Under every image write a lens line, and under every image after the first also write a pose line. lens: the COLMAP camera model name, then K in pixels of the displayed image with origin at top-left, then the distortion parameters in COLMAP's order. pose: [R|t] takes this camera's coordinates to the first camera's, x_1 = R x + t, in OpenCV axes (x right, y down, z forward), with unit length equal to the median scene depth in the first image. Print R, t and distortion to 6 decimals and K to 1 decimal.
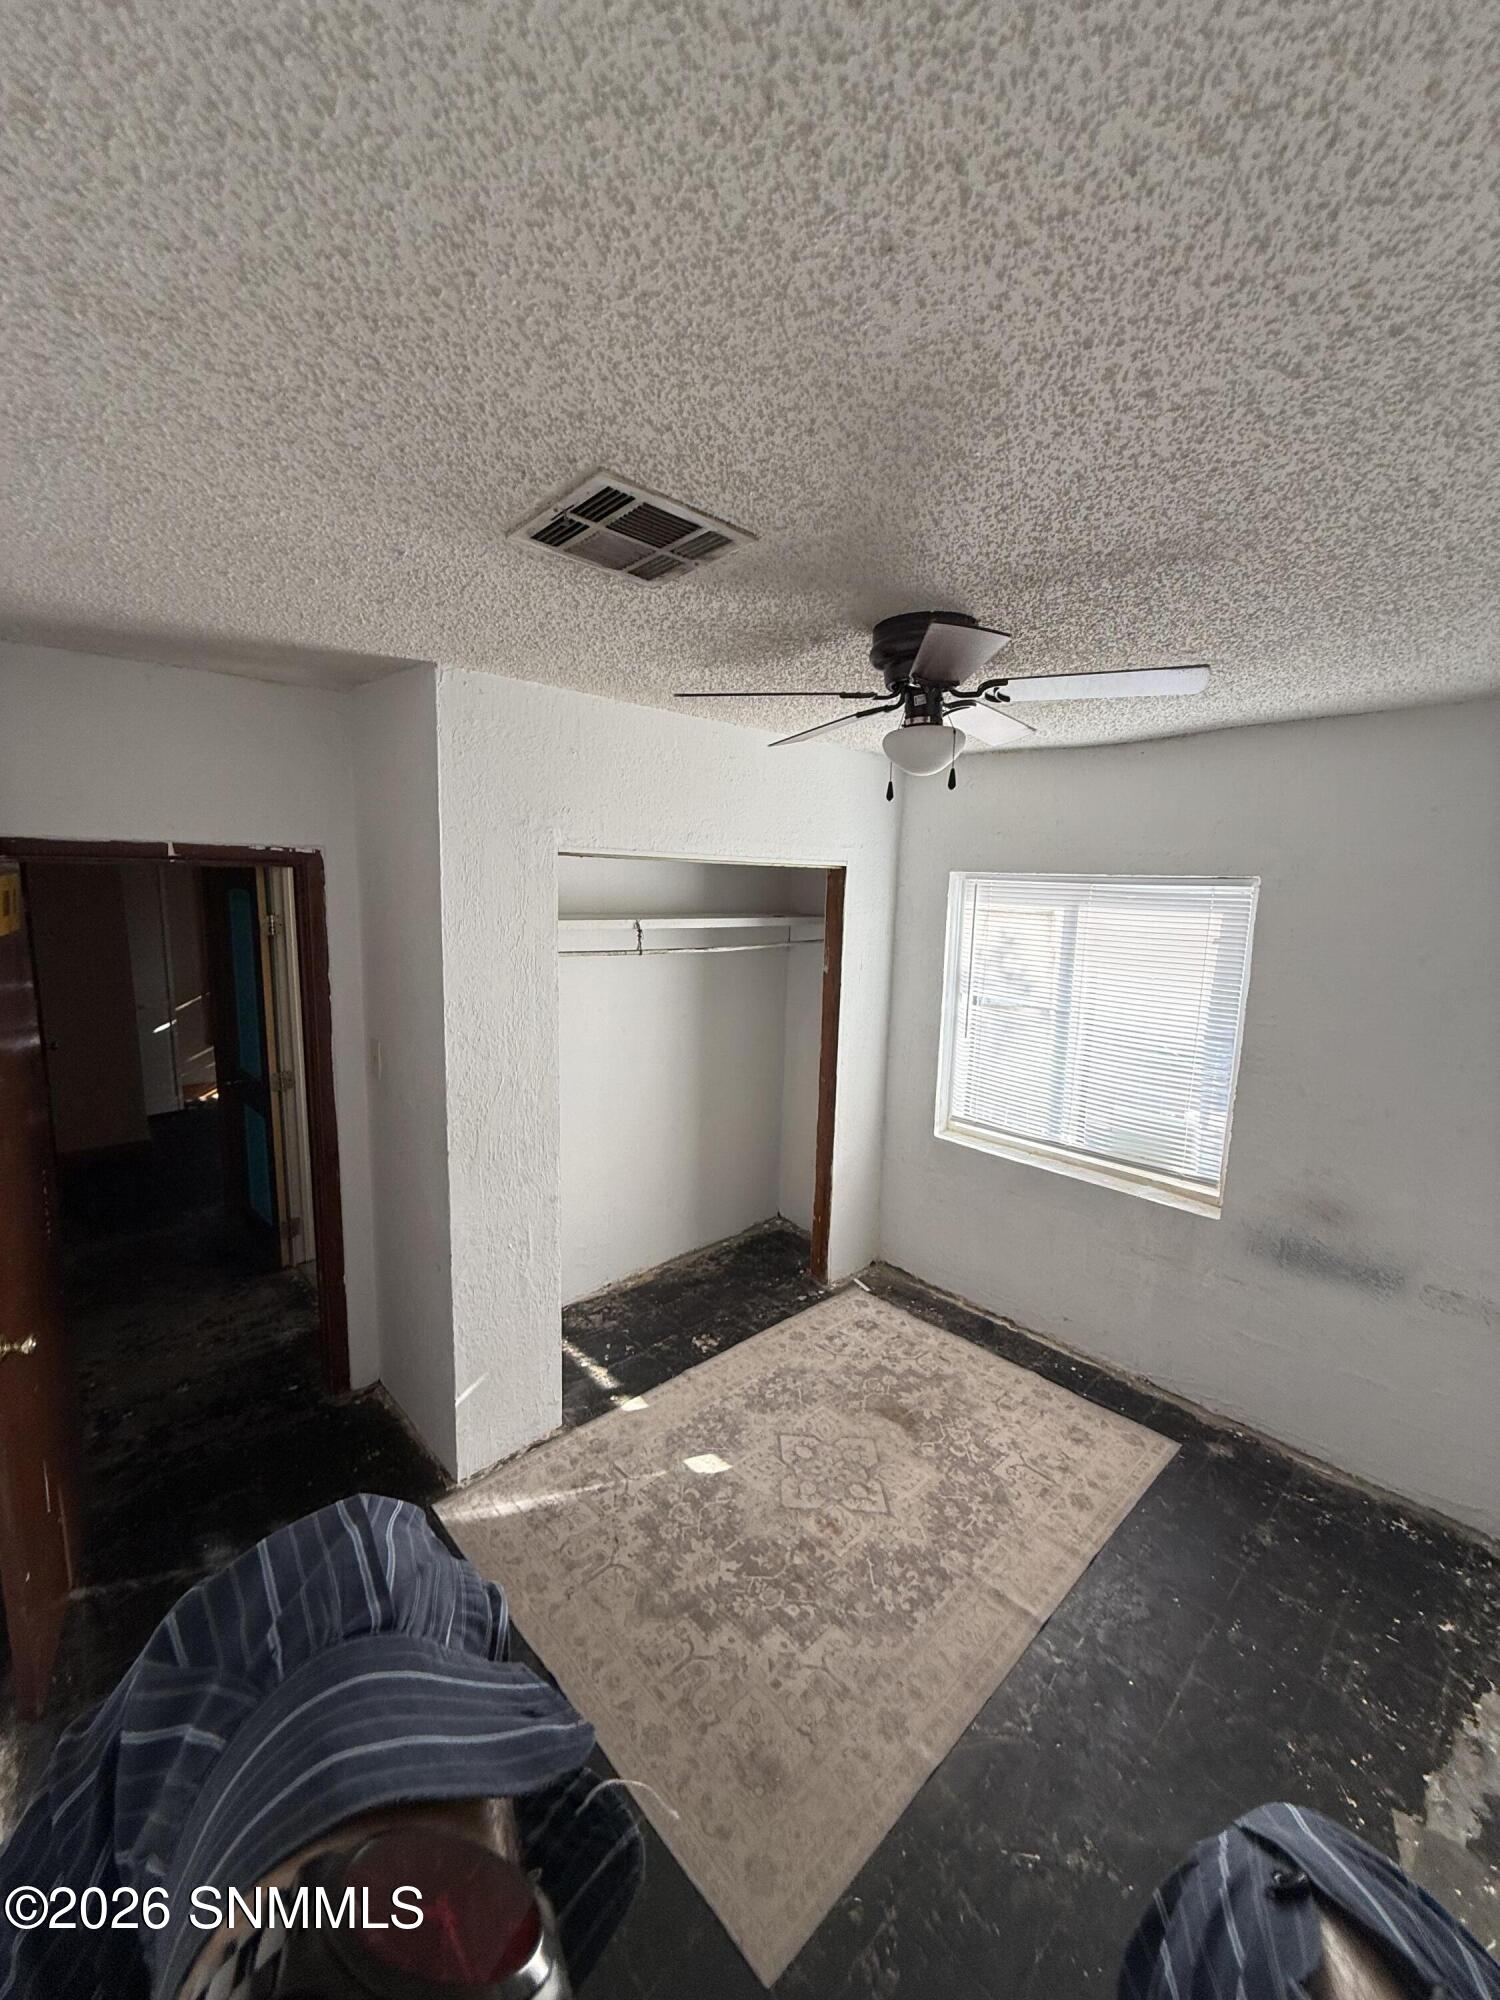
lens RADIAL K [[803.1, 0, 750.4], [0, 803.1, 1000.8], [0, 0, 1]] dist [-0.003035, 0.000114]
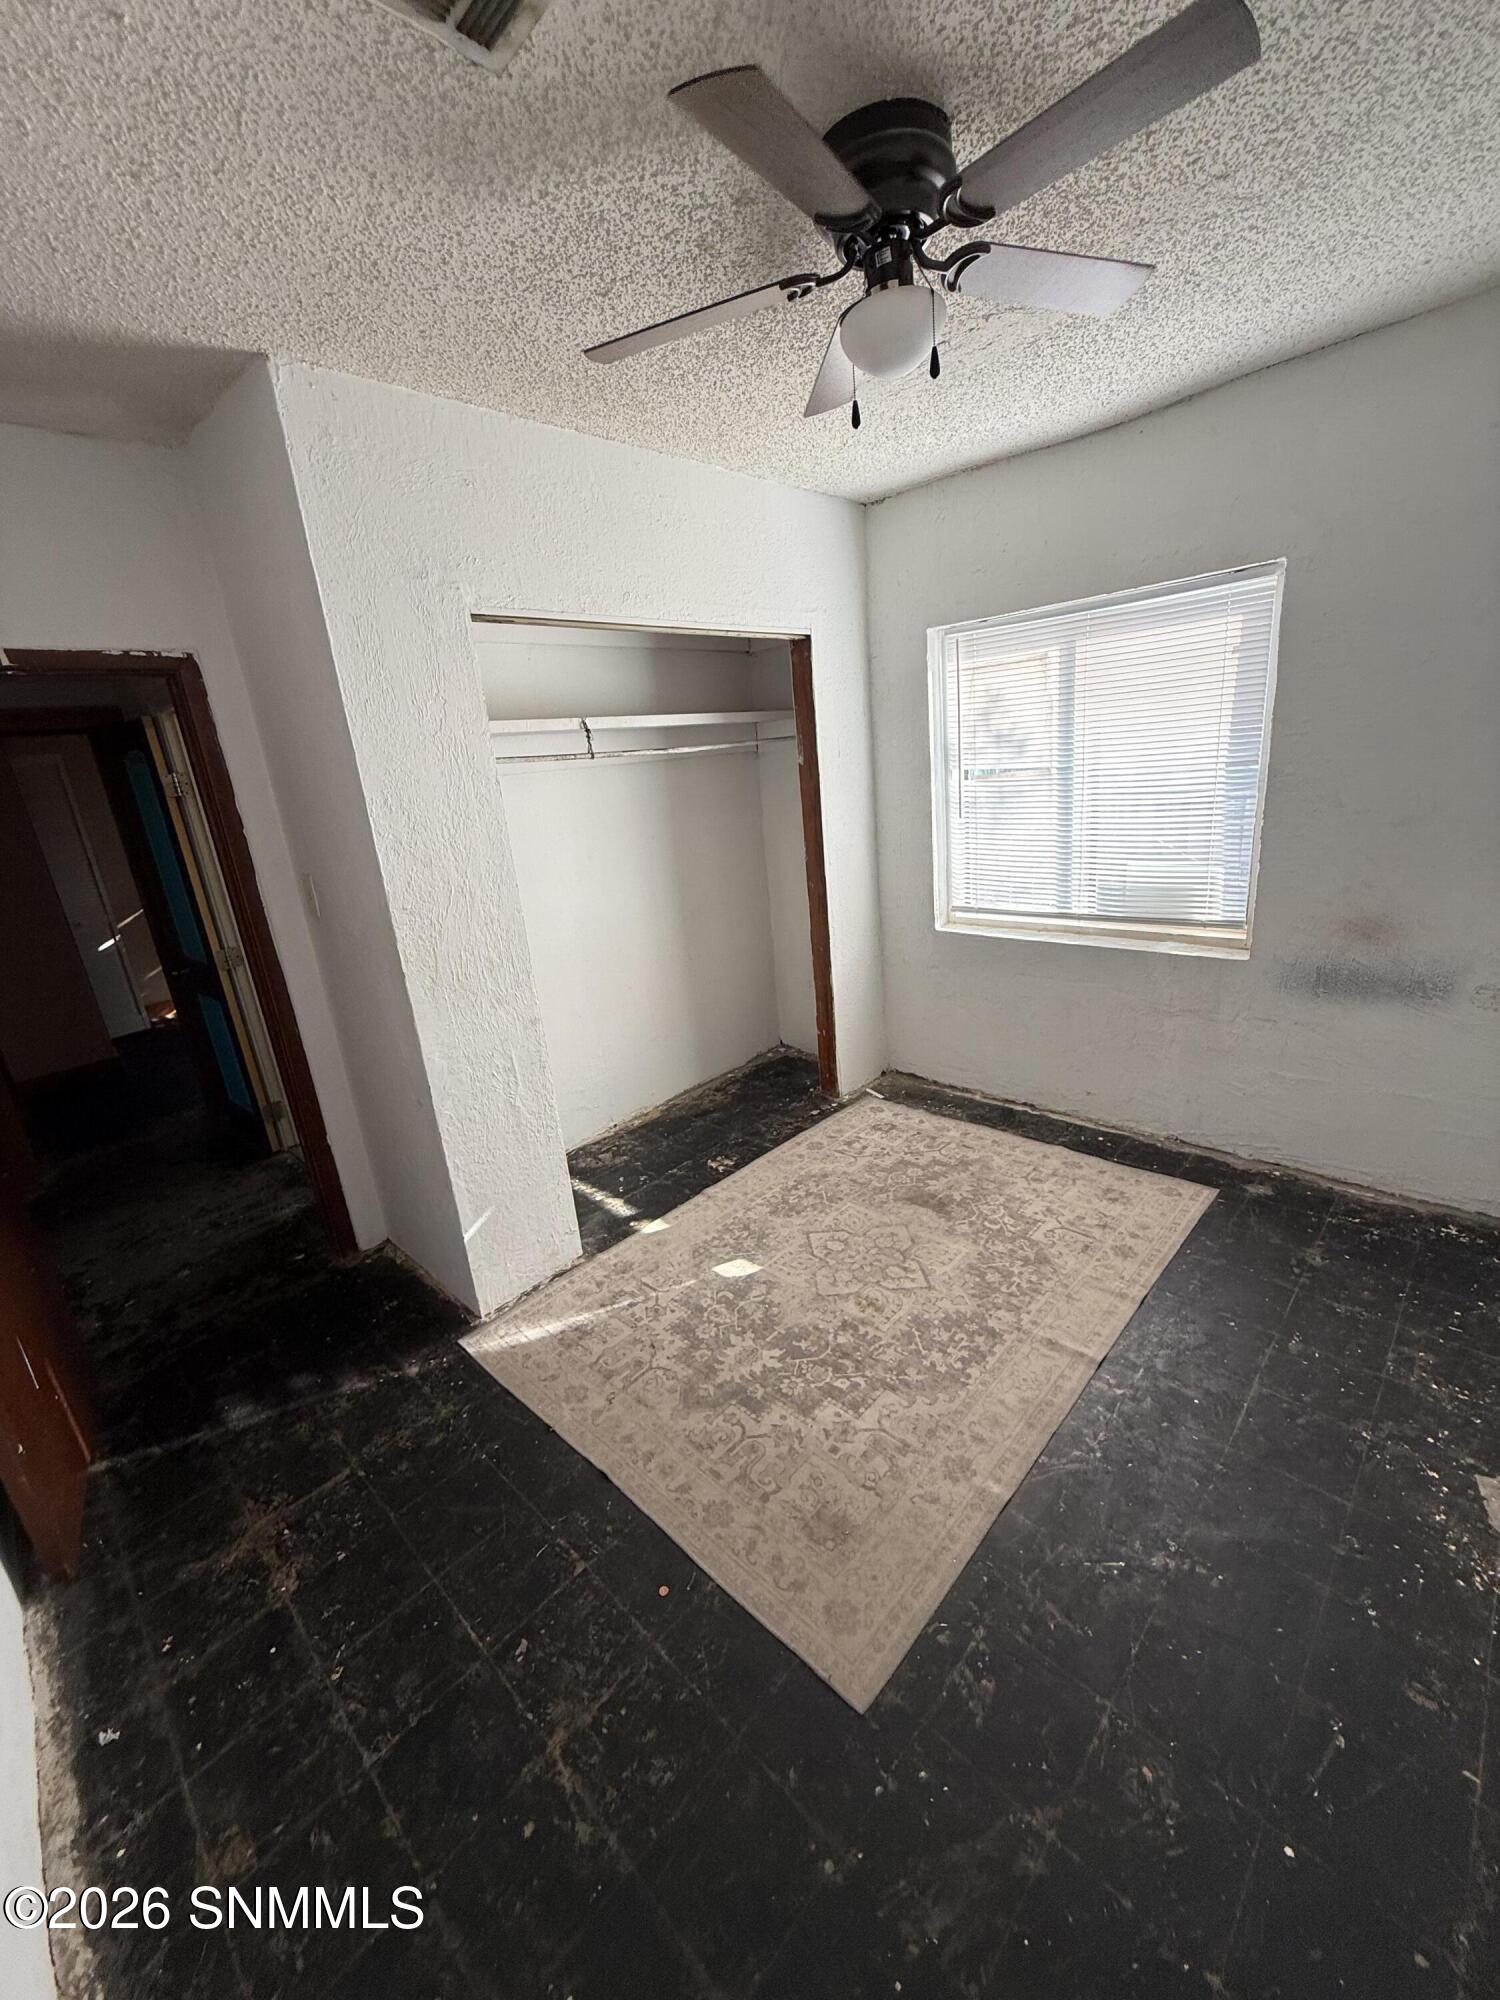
lens RADIAL K [[803.1, 0, 752.2], [0, 803.1, 1006.8], [0, 0, 1]] dist [-0.003035, 0.000114]
pose [[0.991977, -0.126025, 0.009985, -0.006036], [0.123013, 0.980442, 0.153625, 0.121140], [-0.029150, -0.151165, 0.988079, 0.092256]]
